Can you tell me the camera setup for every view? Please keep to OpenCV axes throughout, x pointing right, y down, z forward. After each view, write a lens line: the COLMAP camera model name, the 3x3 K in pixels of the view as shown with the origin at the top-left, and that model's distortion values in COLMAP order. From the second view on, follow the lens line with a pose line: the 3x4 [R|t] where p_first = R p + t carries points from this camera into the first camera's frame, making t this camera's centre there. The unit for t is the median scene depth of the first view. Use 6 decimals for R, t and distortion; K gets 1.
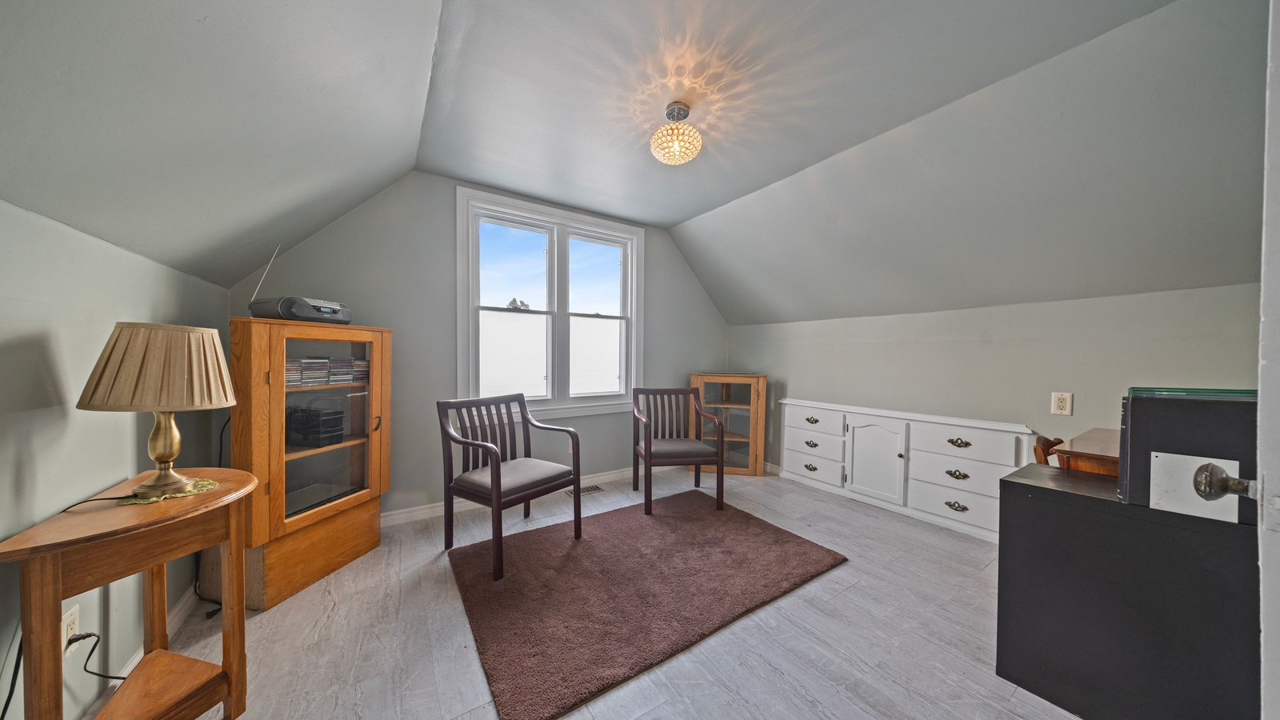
lens RADIAL K [[384.4, 0, 642.4], [0, 384.4, 392.4], [0, 0, 1]] dist [0.000627, -0.002508]
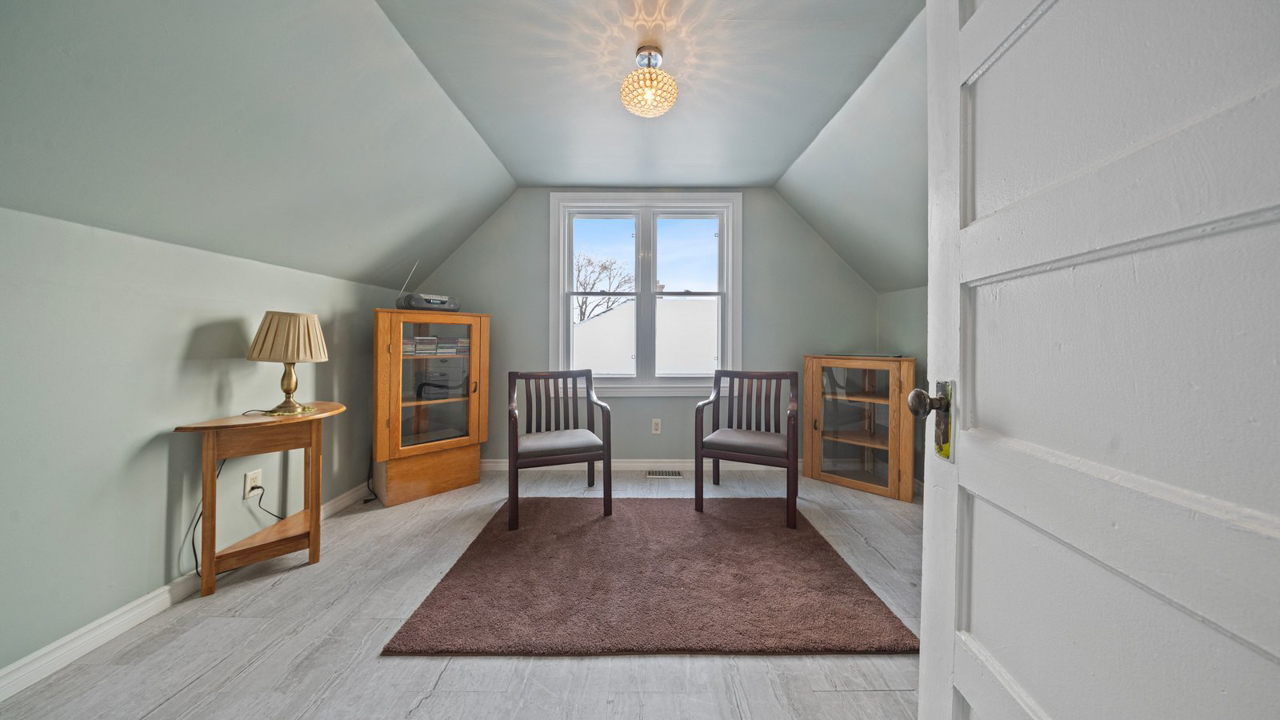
lens RADIAL K [[386.6, 0, 642.8], [0, 386.6, 365.4], [0, 0, 1]] dist [0.000680, -0.000046]
pose [[0.830648, 0.024251, -0.556270, 0.472717], [-0.046304, 0.998599, -0.025609, 0.014079], [0.554870, 0.047029, 0.830607, 0.210292]]
